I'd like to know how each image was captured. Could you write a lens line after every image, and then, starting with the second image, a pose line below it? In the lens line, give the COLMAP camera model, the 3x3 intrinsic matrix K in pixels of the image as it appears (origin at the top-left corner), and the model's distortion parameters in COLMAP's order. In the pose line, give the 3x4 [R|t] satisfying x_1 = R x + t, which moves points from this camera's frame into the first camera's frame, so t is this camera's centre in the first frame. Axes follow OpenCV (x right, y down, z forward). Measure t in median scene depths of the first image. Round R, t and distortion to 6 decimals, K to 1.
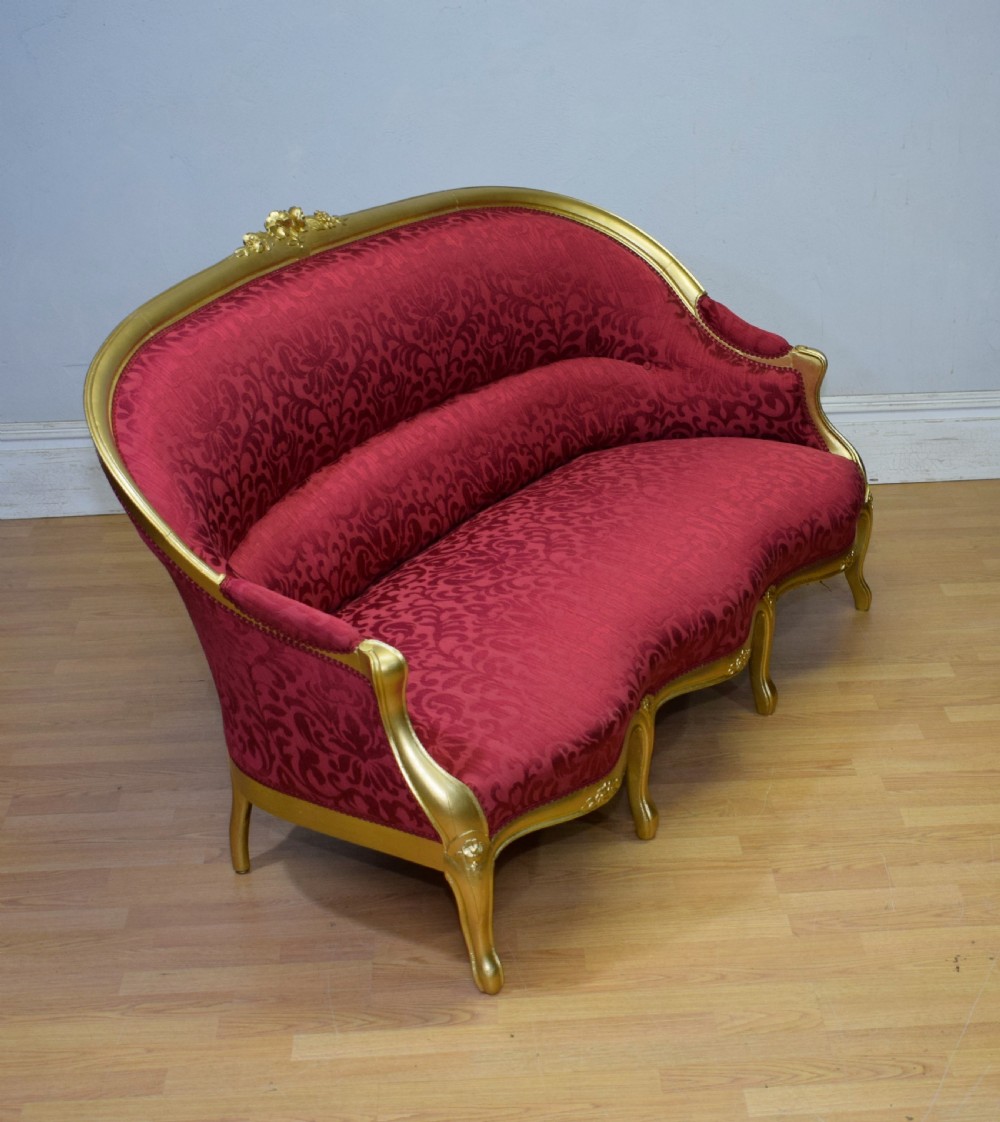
lens RADIAL K [[2126.9, 0, 573.3], [0, 2126.9, 709.2], [0, 0, 1]] dist [-0.017941, 0.000000]
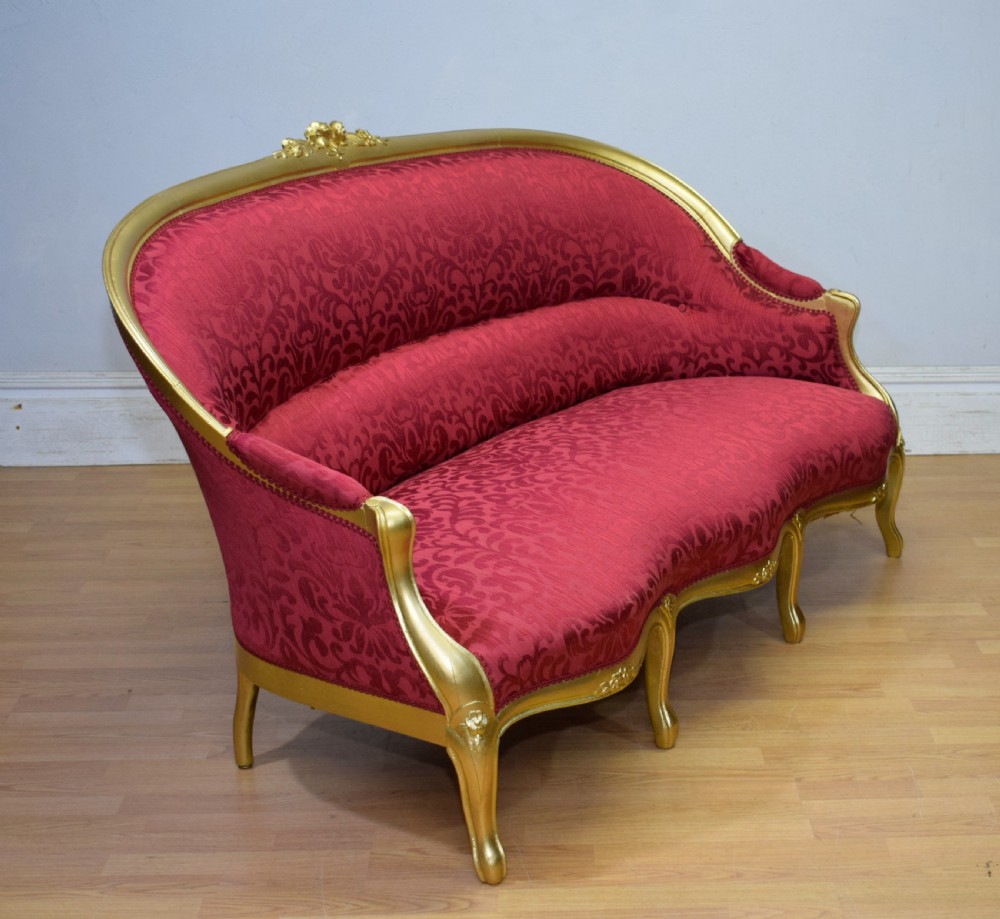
lens RADIAL K [[1974.6, 0, 584.4], [0, 1974.6, 506.2], [0, 0, 1]] dist [-0.003642, 0.000000]
pose [[0.999313, 0.026647, -0.025767, 0.017081], [-0.030060, 0.989306, -0.142726, 0.077711], [0.021688, 0.143403, 0.989427, 0.093328]]
